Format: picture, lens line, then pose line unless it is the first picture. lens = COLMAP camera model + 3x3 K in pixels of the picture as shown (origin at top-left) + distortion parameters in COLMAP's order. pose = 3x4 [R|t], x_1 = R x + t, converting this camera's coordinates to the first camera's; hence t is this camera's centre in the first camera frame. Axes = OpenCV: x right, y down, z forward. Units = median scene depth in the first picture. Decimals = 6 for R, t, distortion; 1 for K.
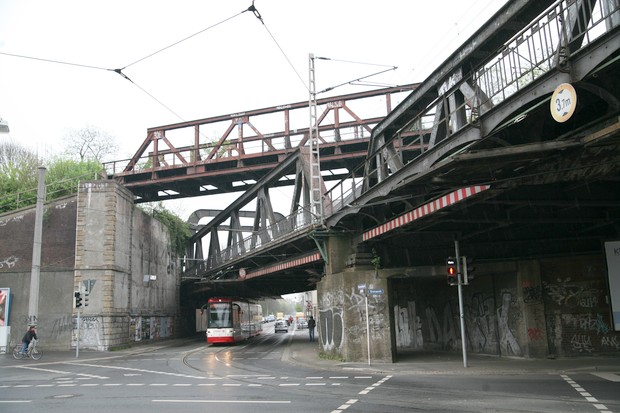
lens RADIAL K [[556.5, 0, 310.0], [0, 556.5, 206.5], [0, 0, 1]] dist [-0.101660, 0.167986]
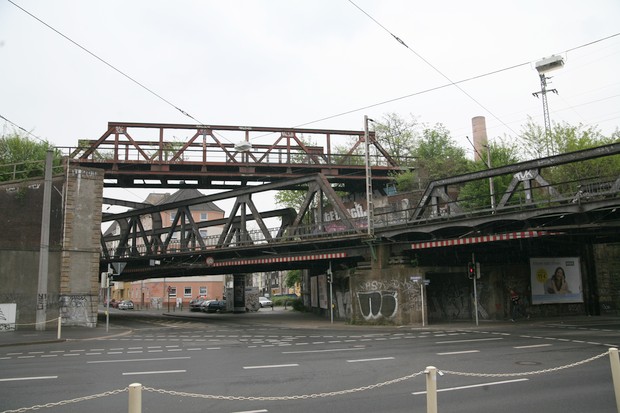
lens RADIAL K [[505.8, 0, 310.0], [0, 505.8, 206.5], [0, 0, 1]] dist [-0.126208, 0.149496]
pose [[0.859821, 0.100080, 0.500691, -0.511902], [-0.104734, 0.994321, -0.018893, -0.000015], [-0.499738, -0.036194, 0.865420, -0.048661]]
